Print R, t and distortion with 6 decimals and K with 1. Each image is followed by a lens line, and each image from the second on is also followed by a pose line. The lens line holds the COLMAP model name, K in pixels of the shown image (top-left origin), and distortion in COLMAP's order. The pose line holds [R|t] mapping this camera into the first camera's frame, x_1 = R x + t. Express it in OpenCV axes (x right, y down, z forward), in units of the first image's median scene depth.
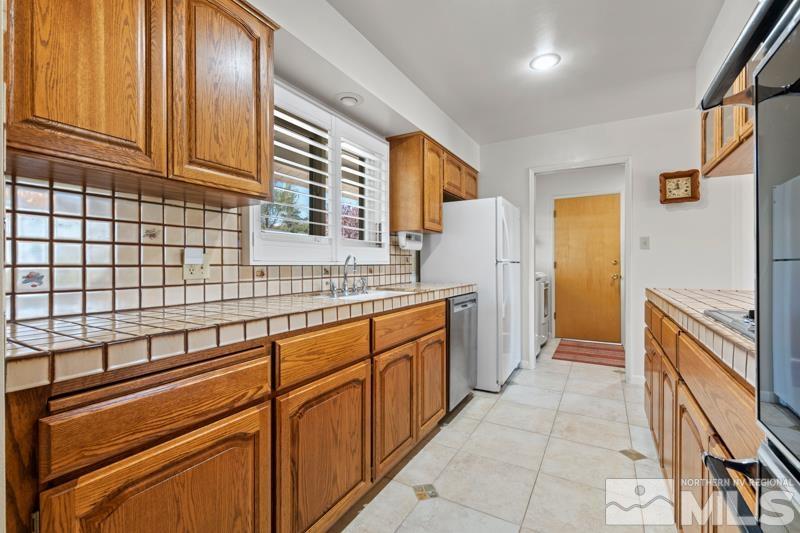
lens RADIAL K [[351.0, 0, 401.3], [0, 351.0, 267.1], [0, 0, 1]] dist [-0.000618, -0.000635]
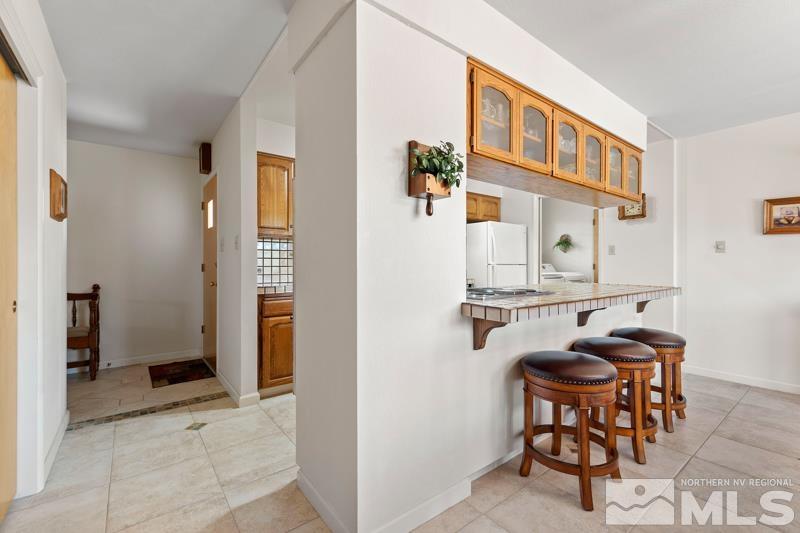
lens RADIAL K [[351.0, 0, 398.2], [0, 351.0, 267.8], [0, 0, 1]] dist [-0.000618, -0.000635]
pose [[0.922375, 0.005009, -0.386264, 1.266513], [-0.005219, 0.999986, 0.000506, 0.001518], [0.386261, 0.001549, 0.922388, -1.365381]]
